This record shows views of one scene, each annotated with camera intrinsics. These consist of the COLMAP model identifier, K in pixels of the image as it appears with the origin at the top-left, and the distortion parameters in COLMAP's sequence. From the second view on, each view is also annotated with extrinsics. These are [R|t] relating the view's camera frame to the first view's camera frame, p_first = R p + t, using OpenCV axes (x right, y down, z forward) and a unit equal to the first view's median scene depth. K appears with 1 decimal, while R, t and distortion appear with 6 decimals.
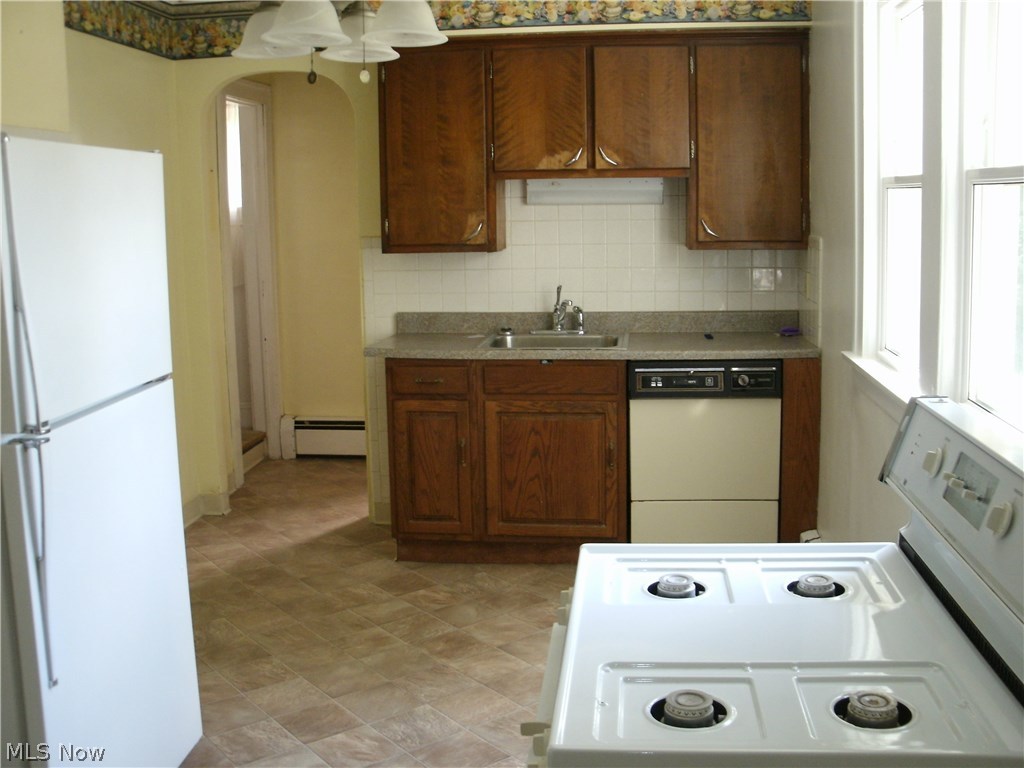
lens RADIAL K [[1090.2, 0, 520.2], [0, 1090.2, 377.4], [0, 0, 1]] dist [-0.171002, 0.000000]
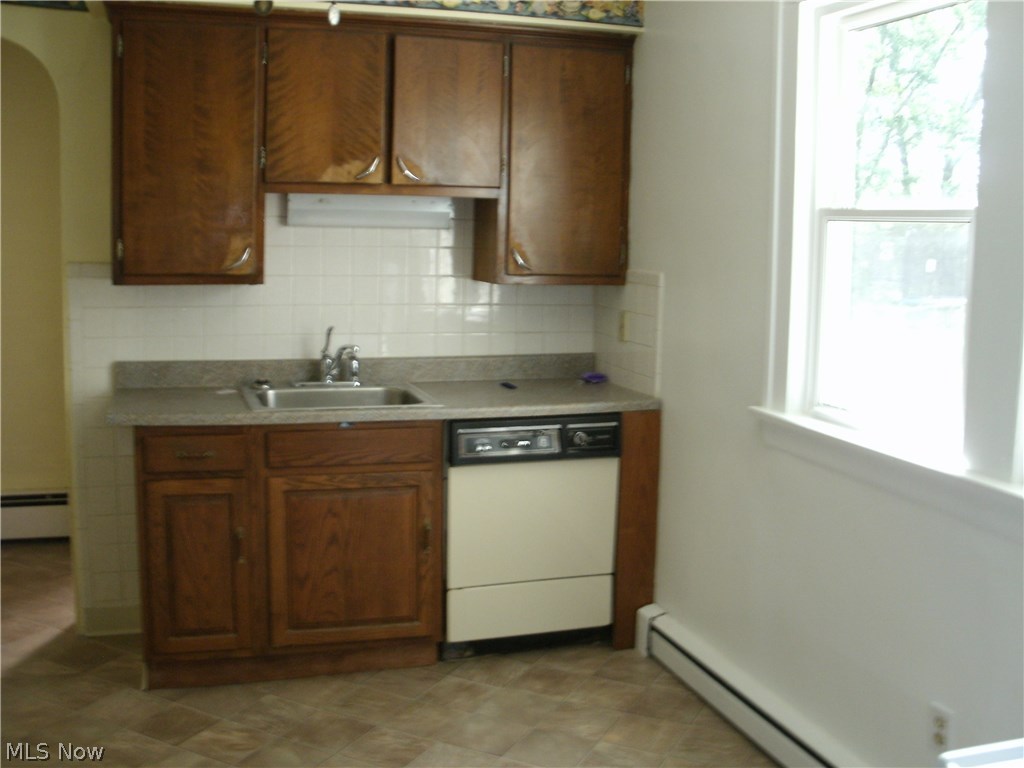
lens RADIAL K [[1090.2, 0, 506.8], [0, 1090.2, 375.5], [0, 0, 1]] dist [-0.171002, 0.000000]
pose [[0.912848, -0.018937, 0.407861, -0.189362], [0.028955, 0.999411, -0.018403, -0.031761], [-0.407272, 0.028608, 0.912859, 0.228476]]
